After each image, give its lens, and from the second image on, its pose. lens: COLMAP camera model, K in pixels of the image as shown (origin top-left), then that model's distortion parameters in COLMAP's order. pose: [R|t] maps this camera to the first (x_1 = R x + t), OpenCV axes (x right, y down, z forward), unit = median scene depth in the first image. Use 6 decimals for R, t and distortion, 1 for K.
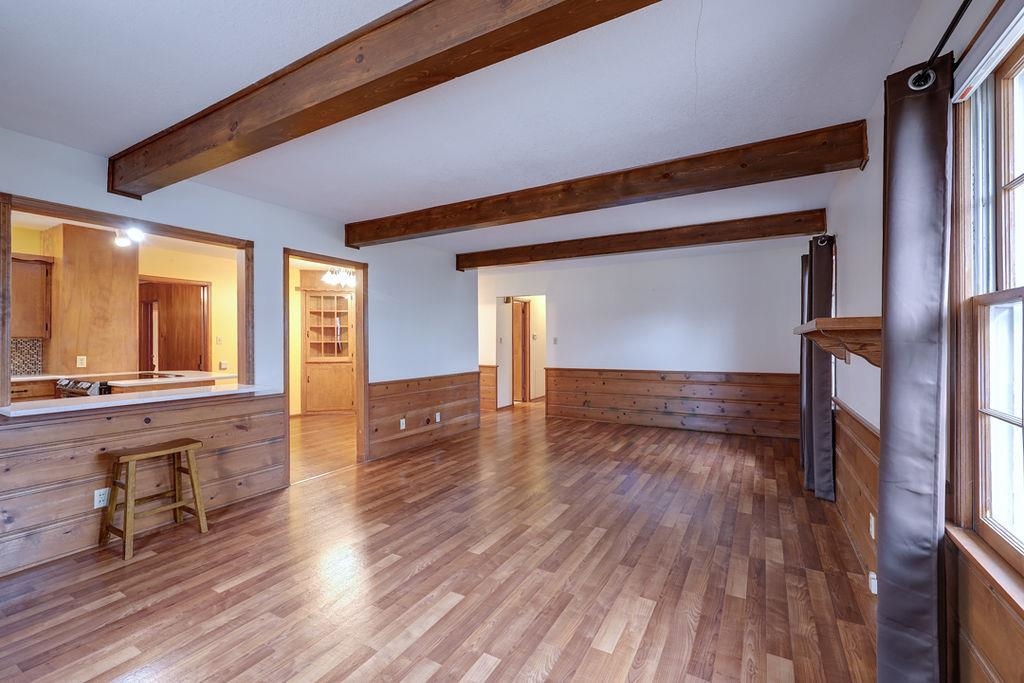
lens RADIAL K [[432.7, 0, 512.7], [0, 432.7, 337.7], [0, 0, 1]] dist [0.000797, -0.000055]
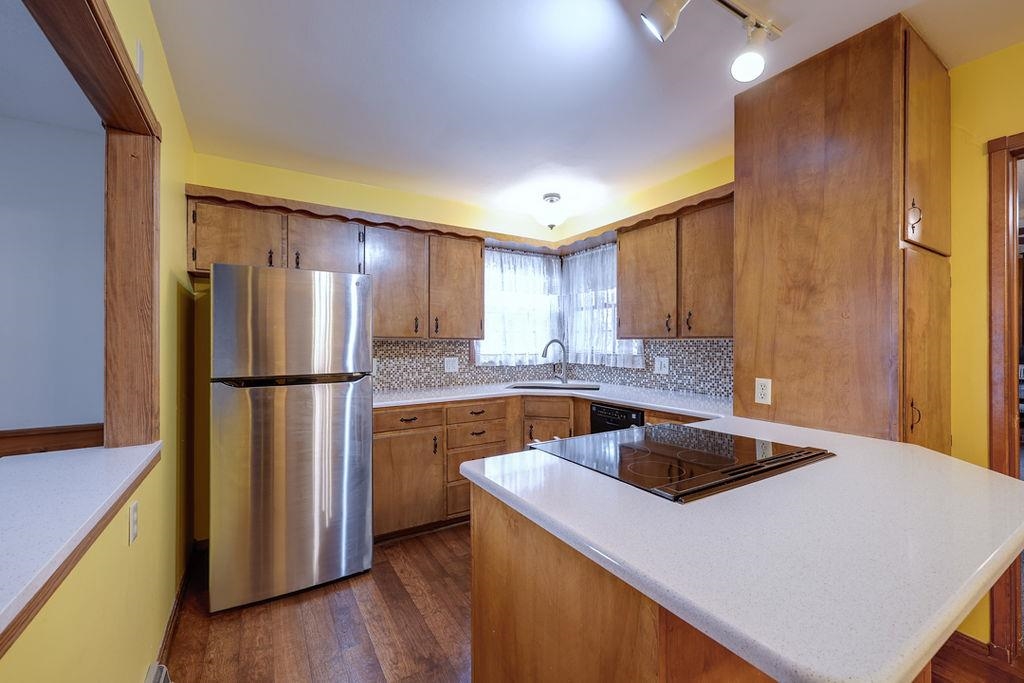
lens RADIAL K [[420.3, 0, 512.2], [0, 420.3, 338.7], [0, 0, 1]] dist [-0.000710, -0.000344]
pose [[-0.476454, -0.004317, -0.879189, -0.495038], [0.004280, 0.999965, -0.007229, 0.004703], [0.879189, -0.007207, -0.476419, 0.967637]]
